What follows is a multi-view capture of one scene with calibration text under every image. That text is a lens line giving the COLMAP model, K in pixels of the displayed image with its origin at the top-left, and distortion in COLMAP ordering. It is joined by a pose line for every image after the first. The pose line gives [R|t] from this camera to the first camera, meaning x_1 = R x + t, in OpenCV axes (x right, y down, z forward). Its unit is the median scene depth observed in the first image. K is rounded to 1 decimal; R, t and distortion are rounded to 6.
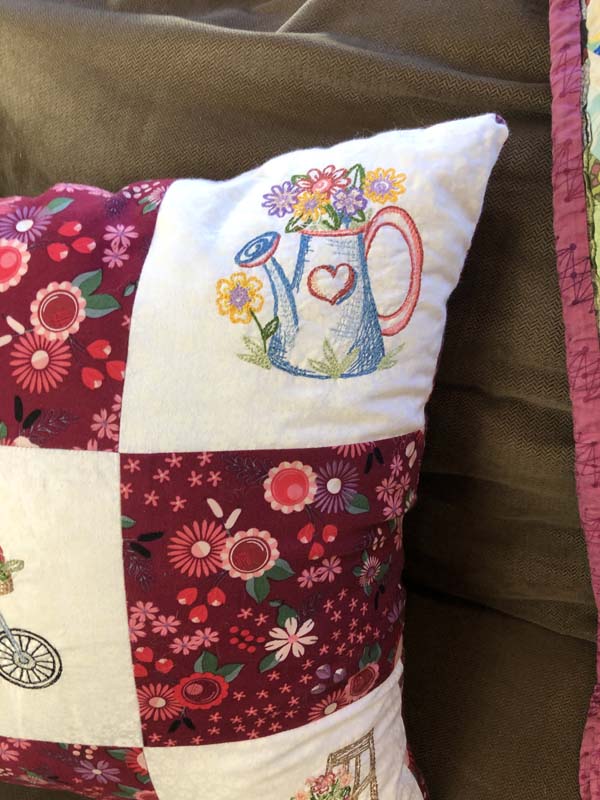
lens RADIAL K [[644.3, 0, 300.0], [0, 644.3, 400.0], [0, 0, 1]] dist [0.073717, -0.116092]
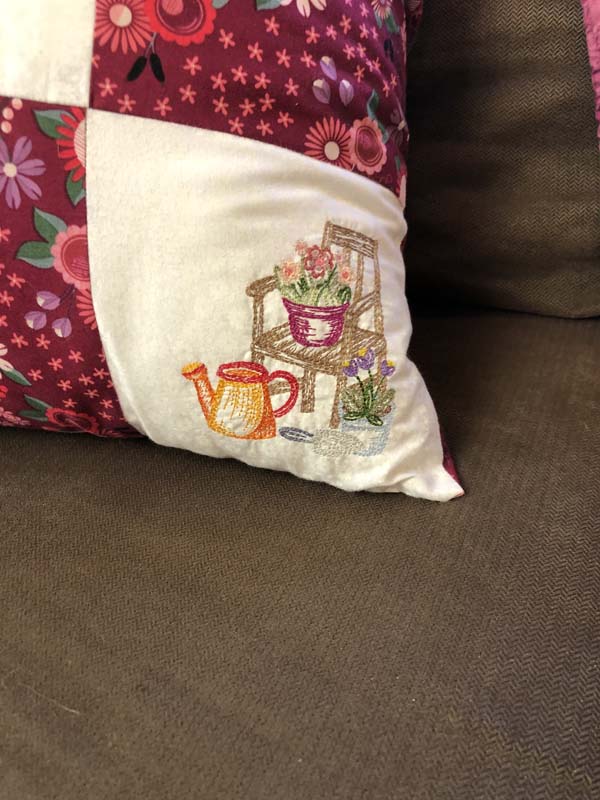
lens RADIAL K [[665.1, 0, 300.0], [0, 665.1, 400.0], [0, 0, 1]] dist [-0.014265, 0.040377]
pose [[0.990655, 0.067308, 0.118627, -0.080571], [-0.018579, 0.928237, -0.371524, 1.288672], [-0.135120, 0.365848, 0.920814, 0.460278]]
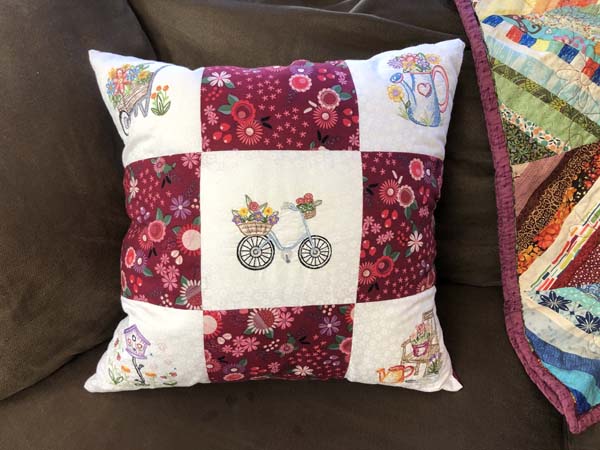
lens RADIAL K [[506.9, 0, 290.3], [0, 506.9, 223.9], [0, 0, 1]] dist [0.075530, -0.111693]
pose [[0.956853, -0.049487, 0.286327, -1.058171], [0.109328, 0.974296, -0.196965, 0.676669], [-0.269220, 0.219770, 0.937668, -0.665107]]
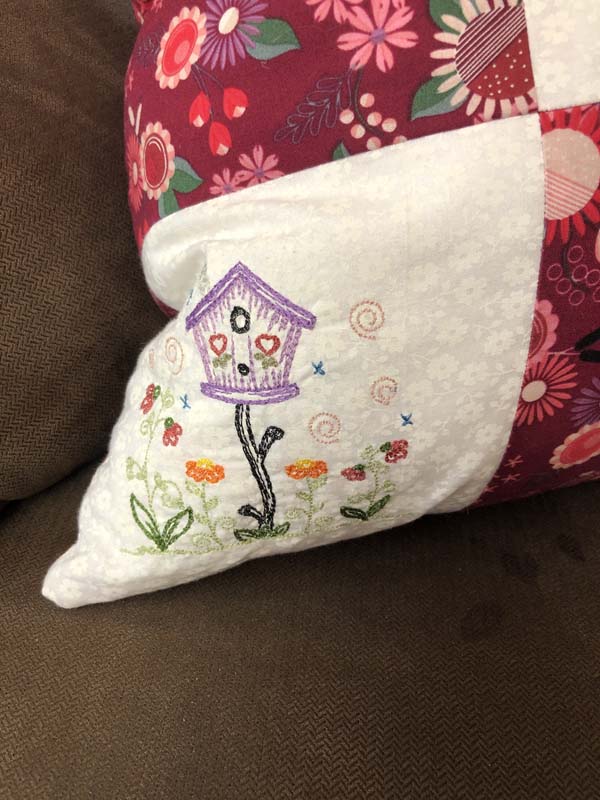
lens RADIAL K [[665.1, 0, 300.0], [0, 665.1, 400.0], [0, 0, 1]] dist [-0.014265, 0.040377]
pose [[0.907720, -0.140620, 0.395311, -1.314970], [0.268478, 0.918697, -0.289683, 0.937262], [-0.322436, 0.369083, 0.871672, 0.899967]]
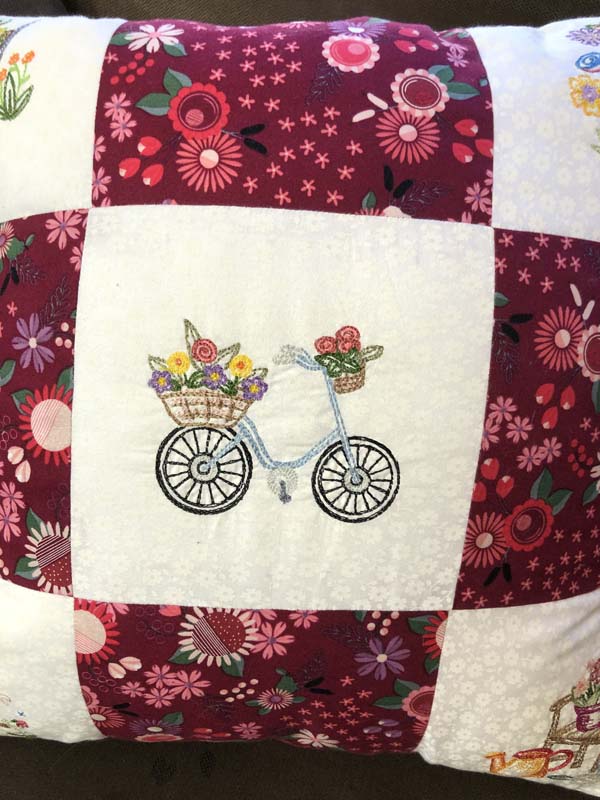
lens RADIAL K [[665.1, 0, 300.0], [0, 665.1, 400.0], [0, 0, 1]] dist [-0.014265, 0.040377]
pose [[0.977847, 0.017780, 0.208565, -0.724193], [0.024907, 0.979424, -0.200269, 0.498626], [-0.207834, 0.201027, 0.957284, 0.160959]]
